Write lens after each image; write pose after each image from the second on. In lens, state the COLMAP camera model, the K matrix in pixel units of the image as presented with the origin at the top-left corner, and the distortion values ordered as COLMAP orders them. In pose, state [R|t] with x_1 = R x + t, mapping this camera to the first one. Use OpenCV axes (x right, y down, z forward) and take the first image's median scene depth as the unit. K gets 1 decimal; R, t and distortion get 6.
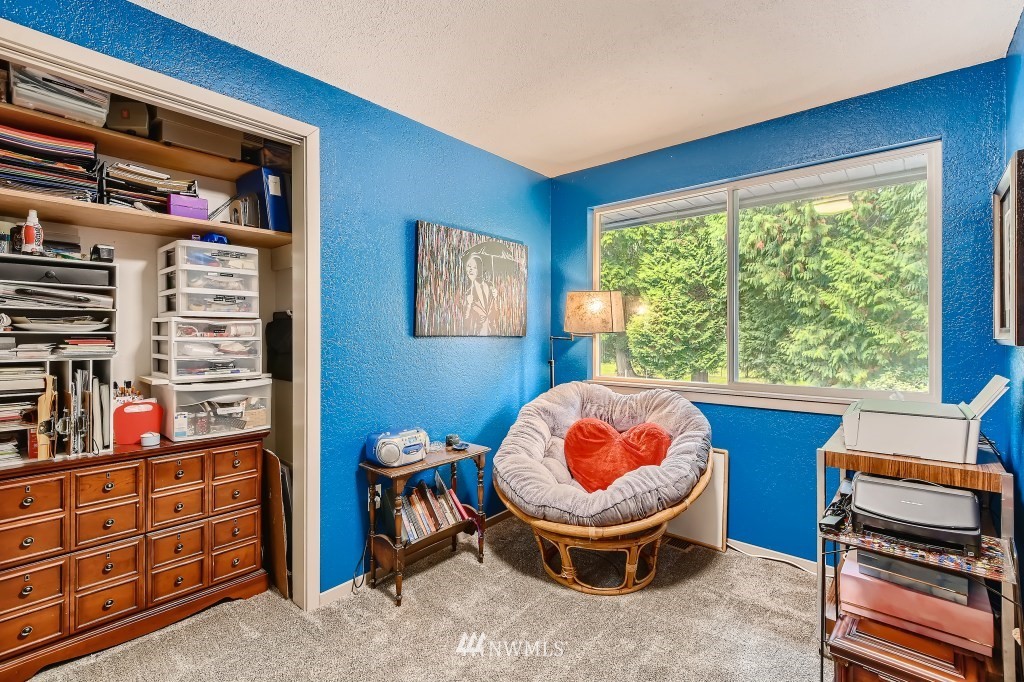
lens RADIAL K [[467.6, 0, 514.7], [0, 467.6, 333.4], [0, 0, 1]] dist [0.010985, -0.000181]
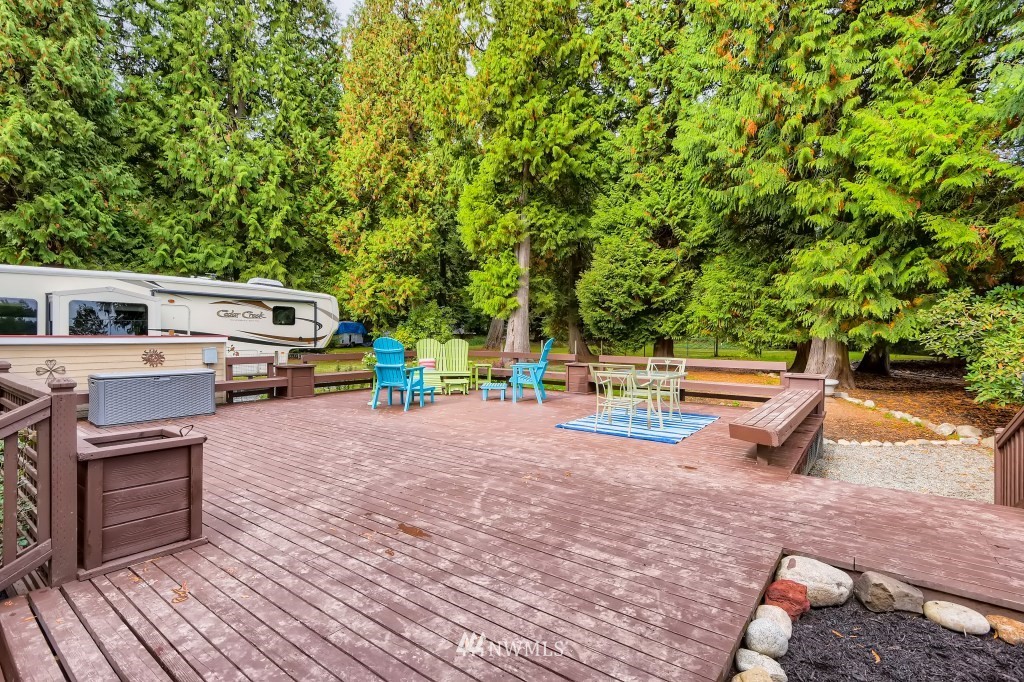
lens RADIAL K [[467.6, 0, 514.7], [0, 467.6, 333.4], [0, 0, 1]] dist [0.010985, -0.000181]
pose [[0.997512, 0.011415, 0.069566, 0.134768], [-0.010994, 0.999919, -0.006434, 0.127973], [-0.069634, 0.005653, 0.997557, 0.348557]]
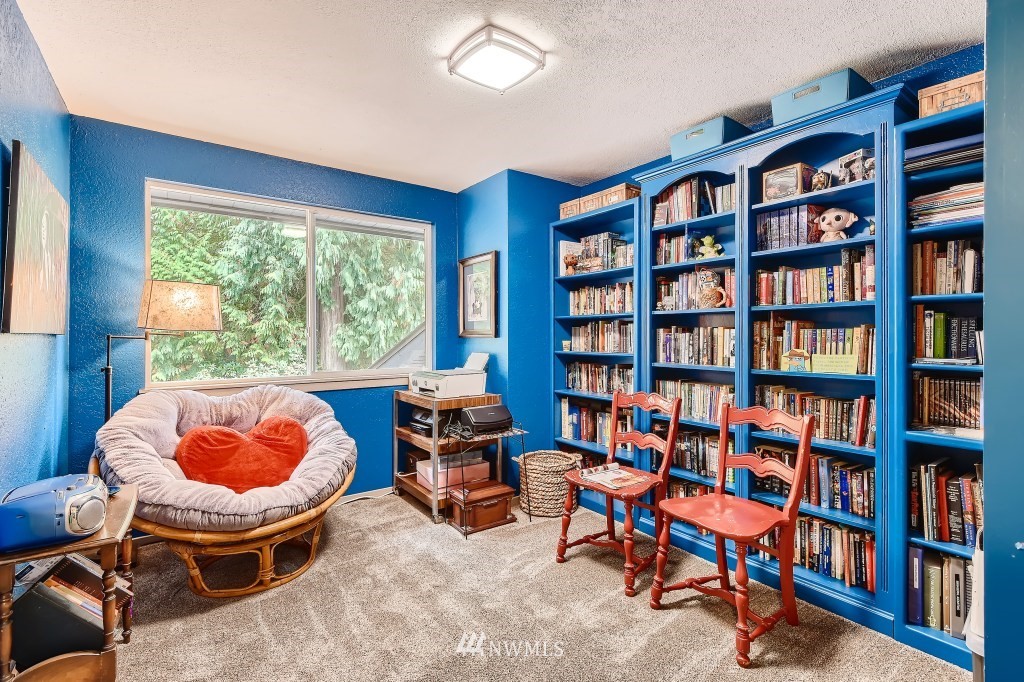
lens RADIAL K [[467.6, 0, 514.7], [0, 467.6, 333.4], [0, 0, 1]] dist [0.010985, -0.000181]
pose [[0.243238, 0.001653, 0.969965, -0.079336], [-0.000288, 0.999999, -0.001632, 0.000785], [-0.969967, 0.000117, 0.243238, 0.028556]]
